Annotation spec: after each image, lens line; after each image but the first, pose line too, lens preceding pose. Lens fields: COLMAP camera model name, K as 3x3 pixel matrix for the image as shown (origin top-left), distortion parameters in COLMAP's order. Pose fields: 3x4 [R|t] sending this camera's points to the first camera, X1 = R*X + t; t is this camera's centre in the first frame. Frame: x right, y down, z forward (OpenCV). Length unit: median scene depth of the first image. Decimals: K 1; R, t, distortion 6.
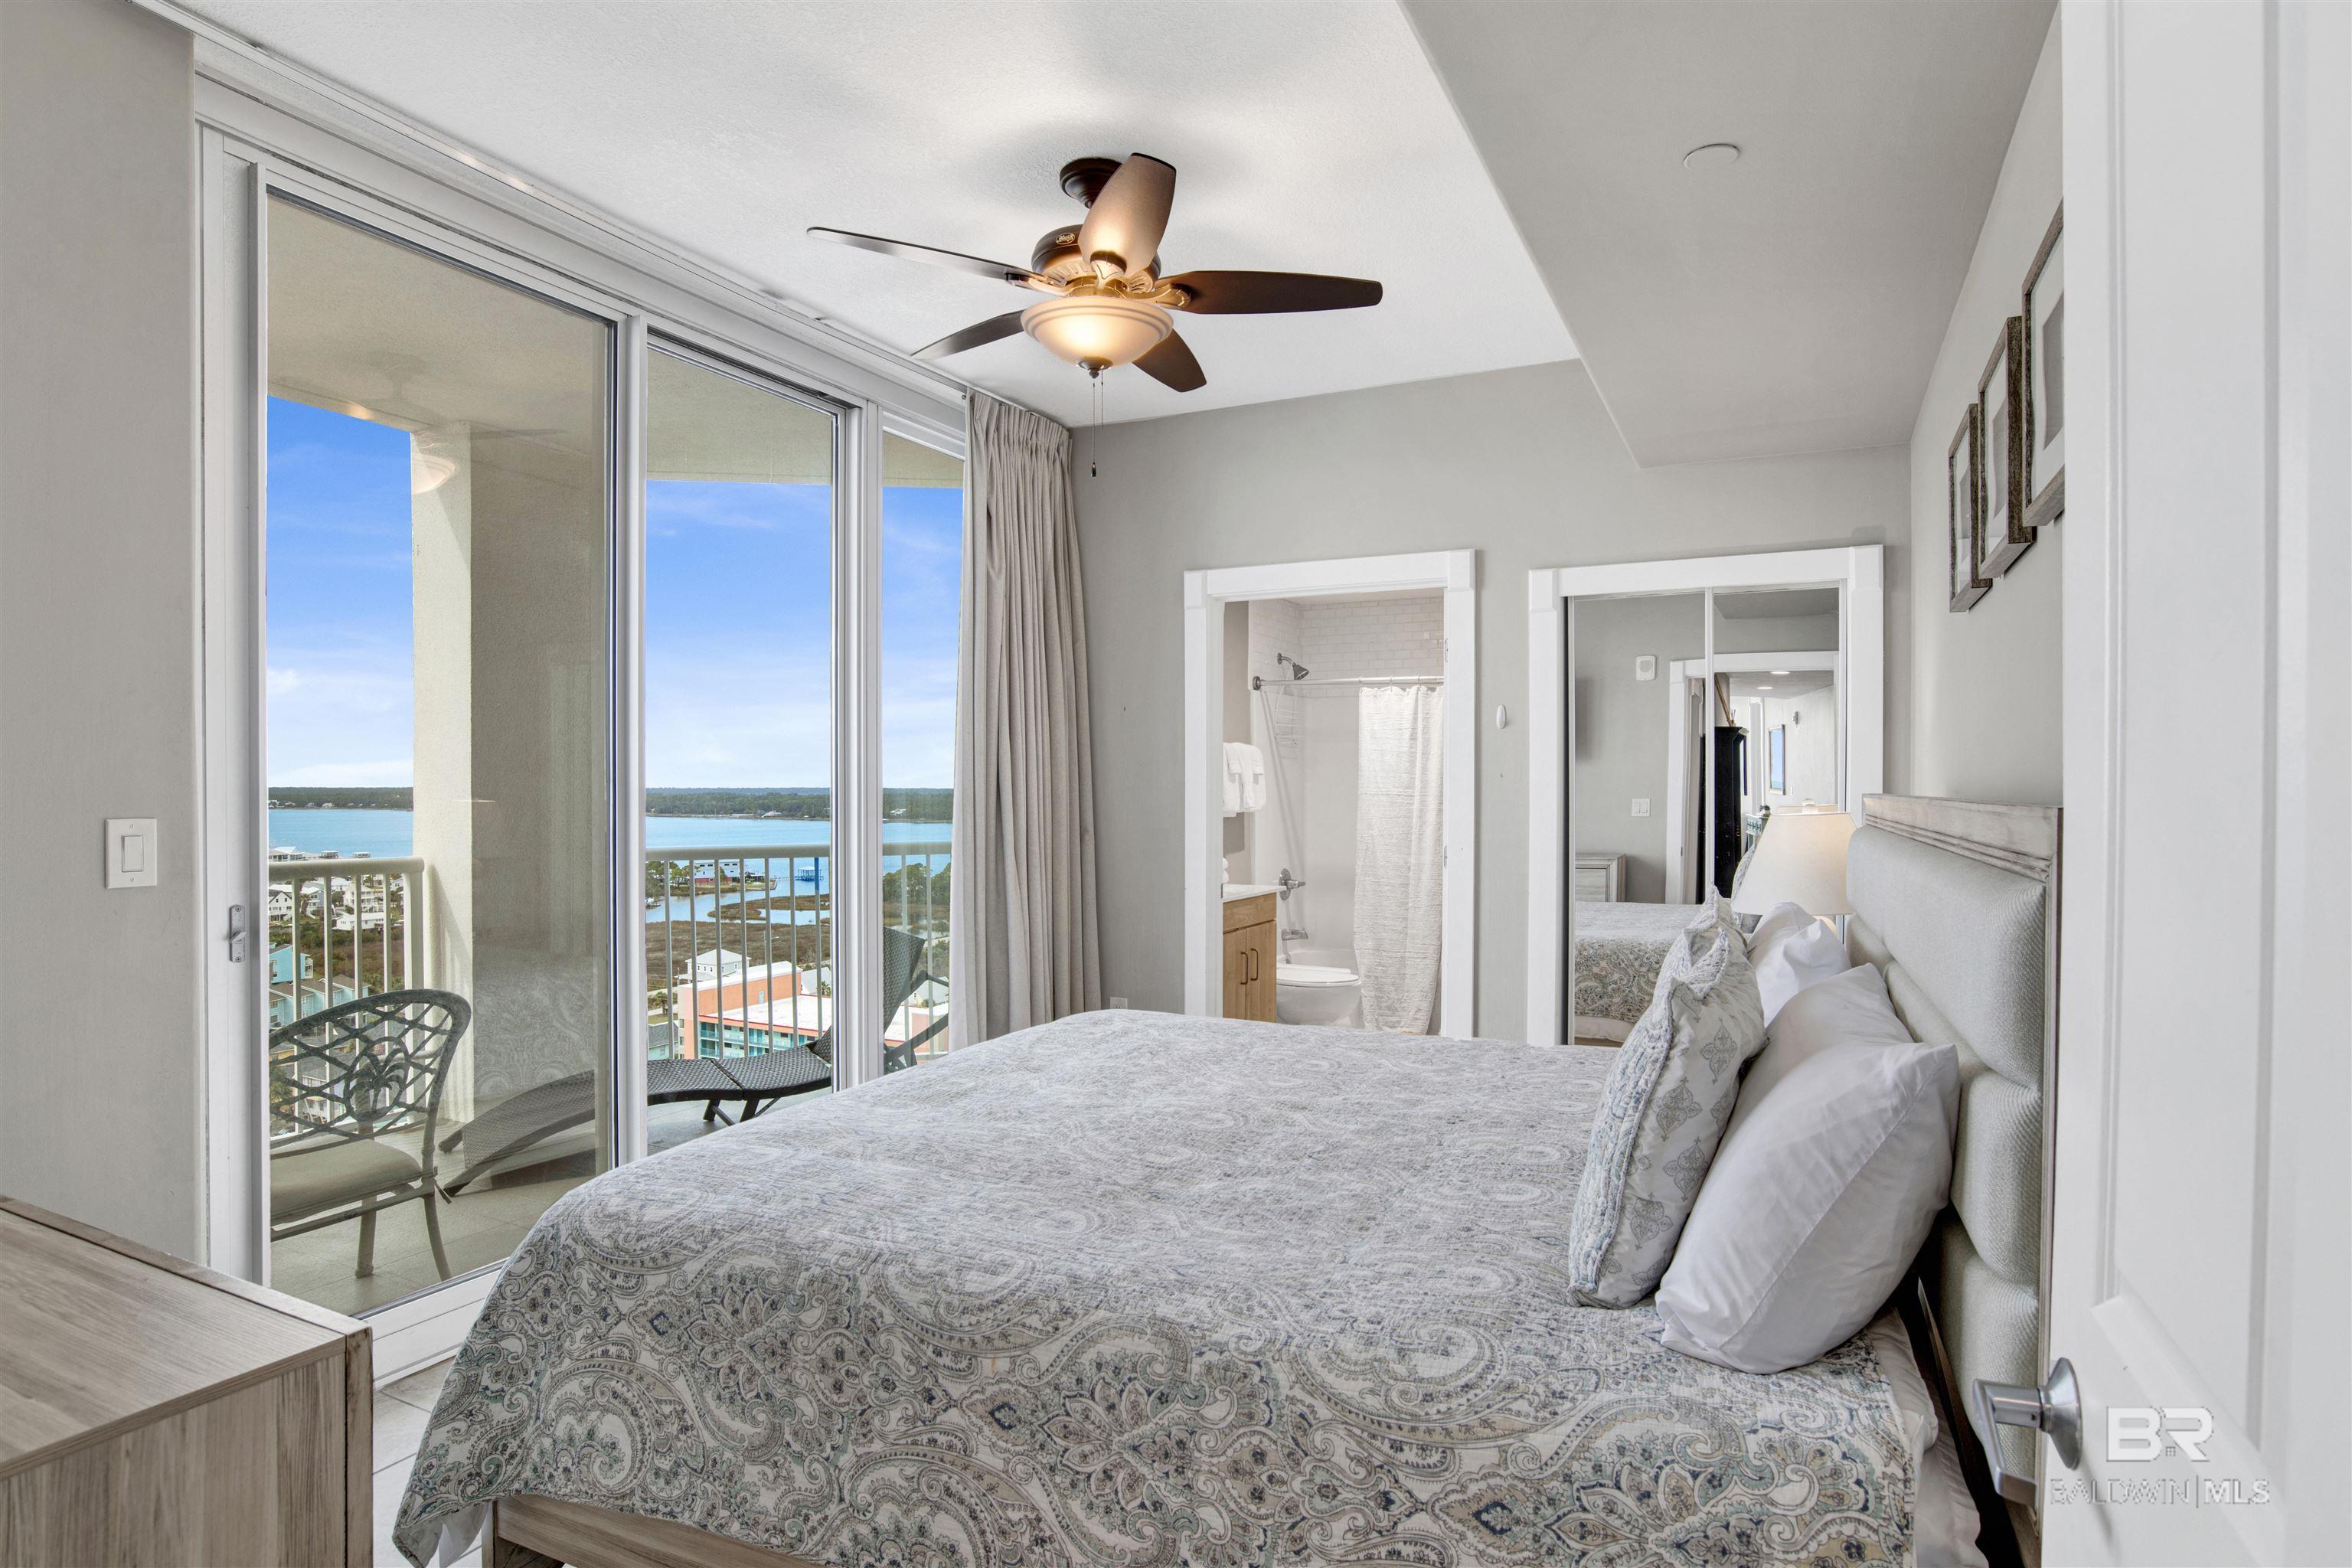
lens RADIAL K [[1268.0, 0, 1176.0], [0, 1268.0, 784.0], [0, 0, 1]] dist [-0.084853, 0.036105]
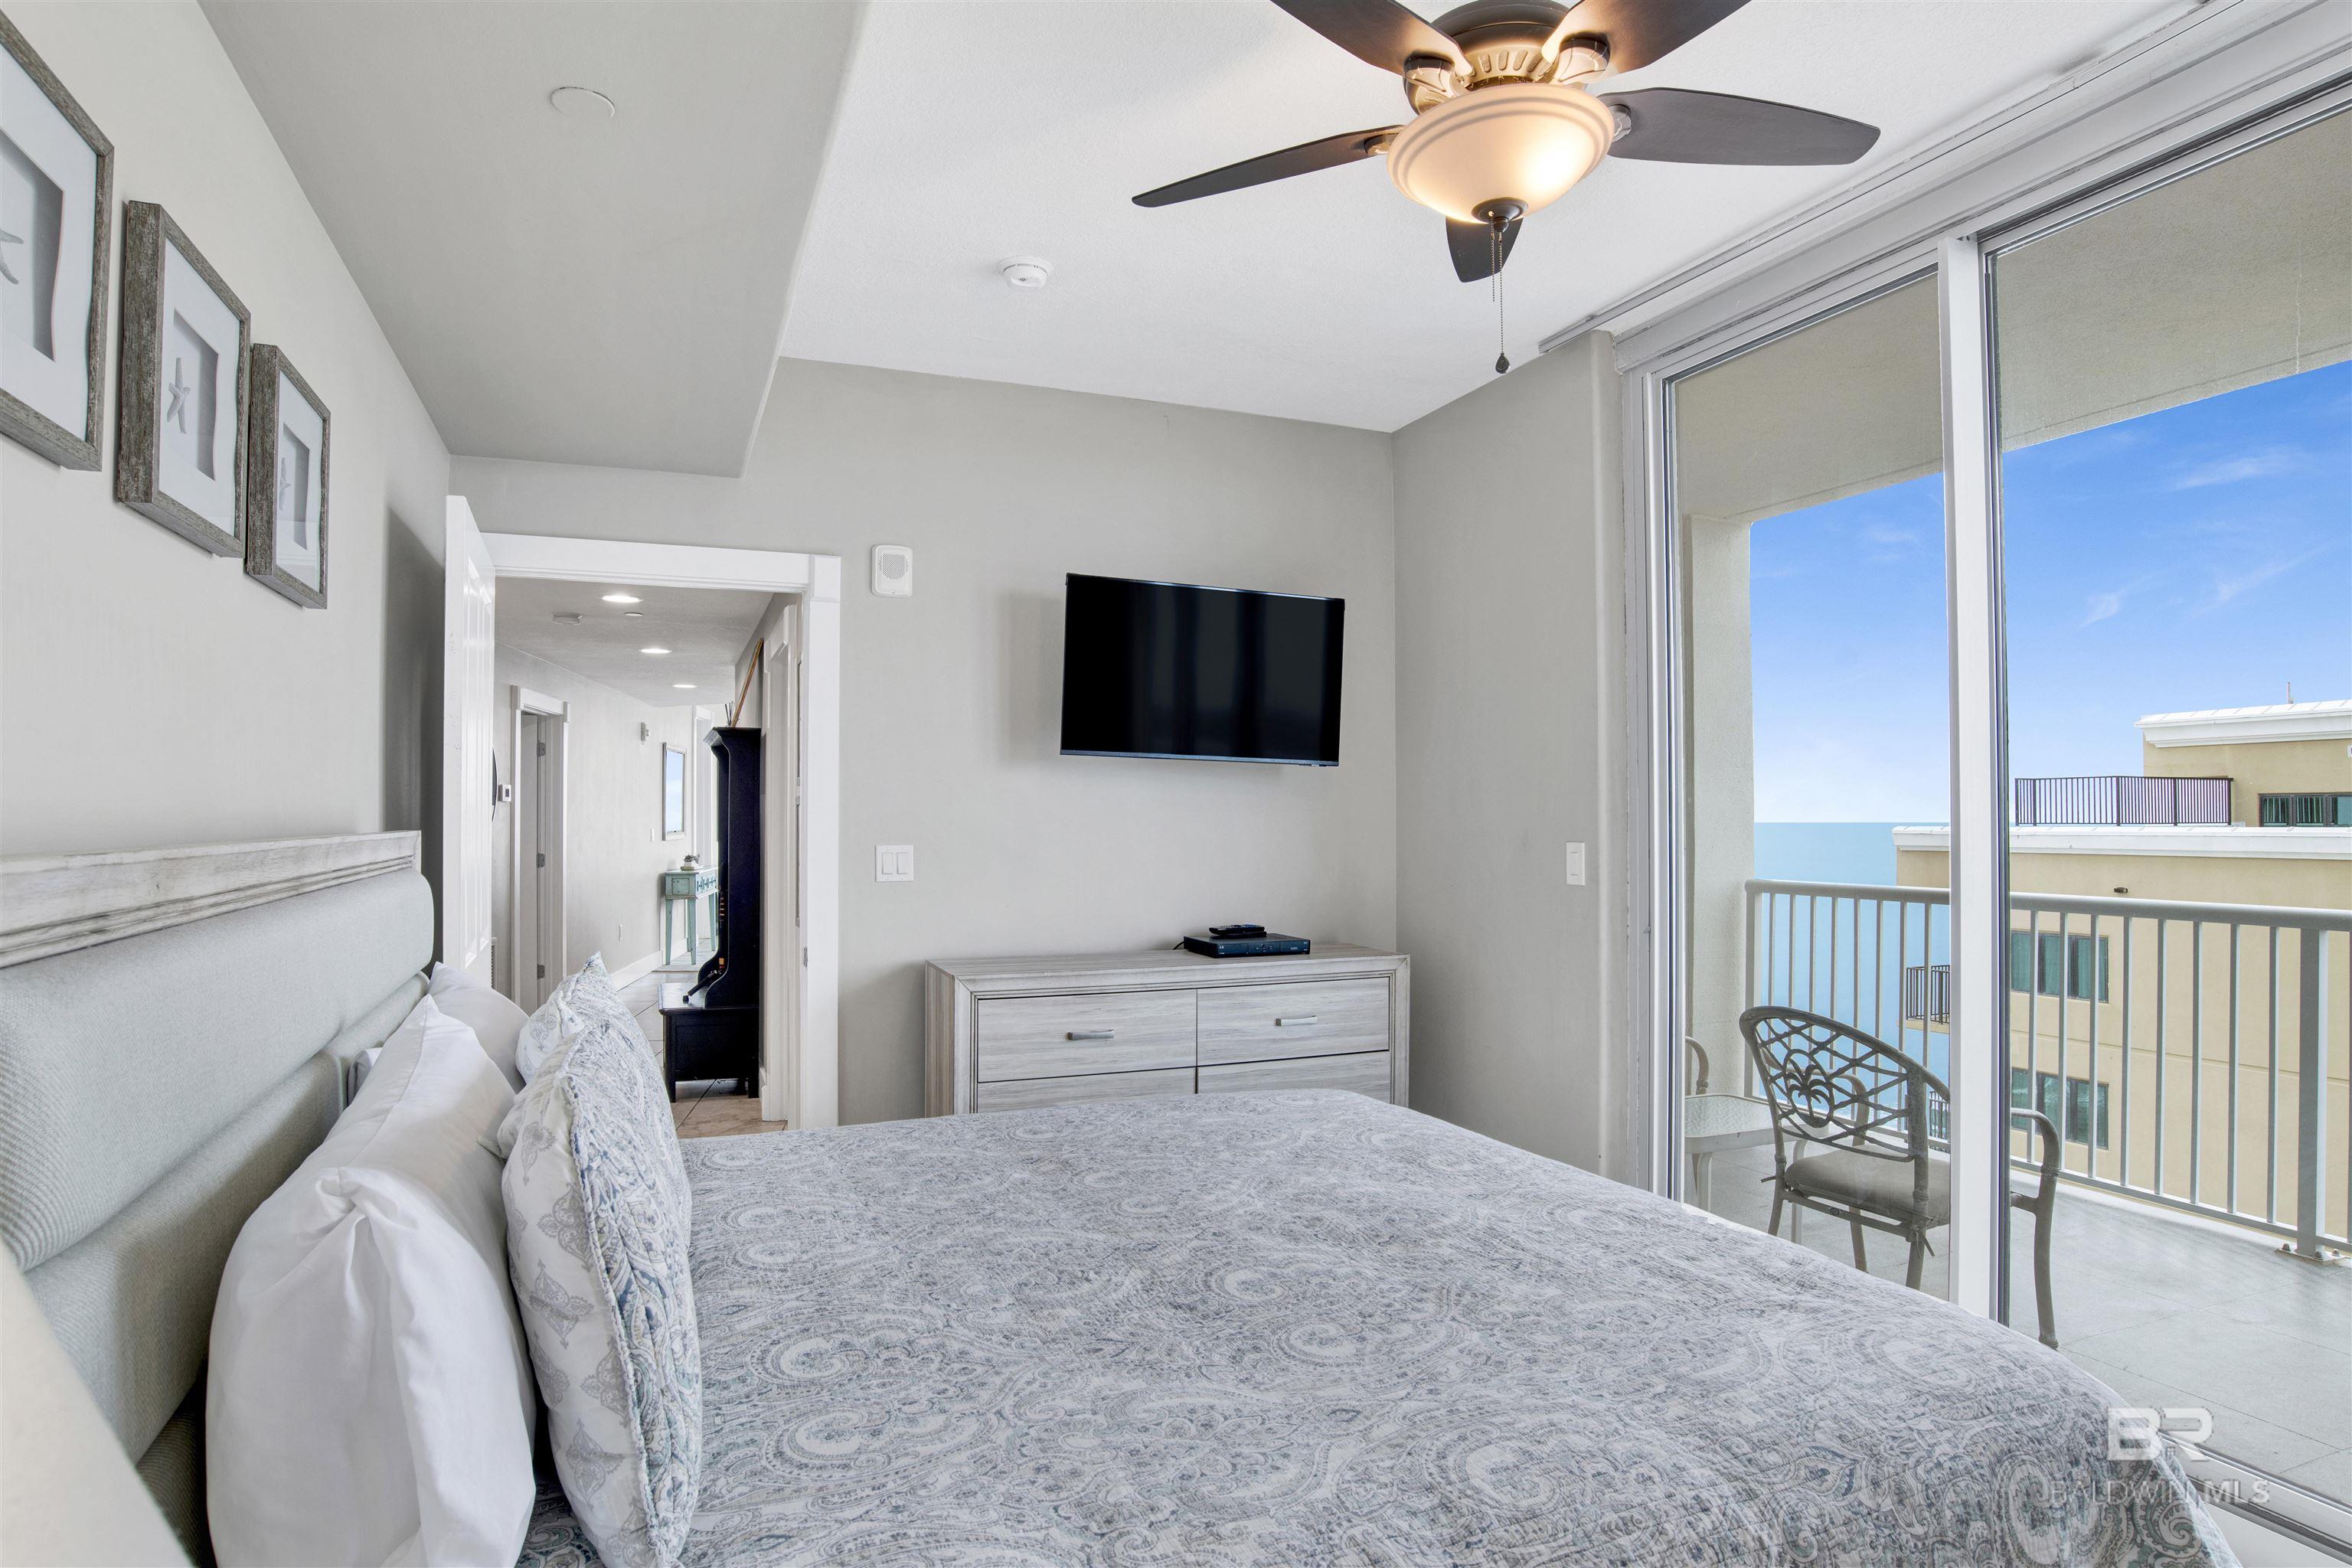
lens RADIAL K [[1271.0, 0, 1186.2], [0, 1271.0, 791.5], [0, 0, 1]] dist [-0.079681, 0.027984]
pose [[-0.654820, -0.014940, -0.755637, 0.689249], [0.004161, 0.999718, -0.023372, -0.001237], [0.755773, -0.018448, -0.654573, 1.620238]]
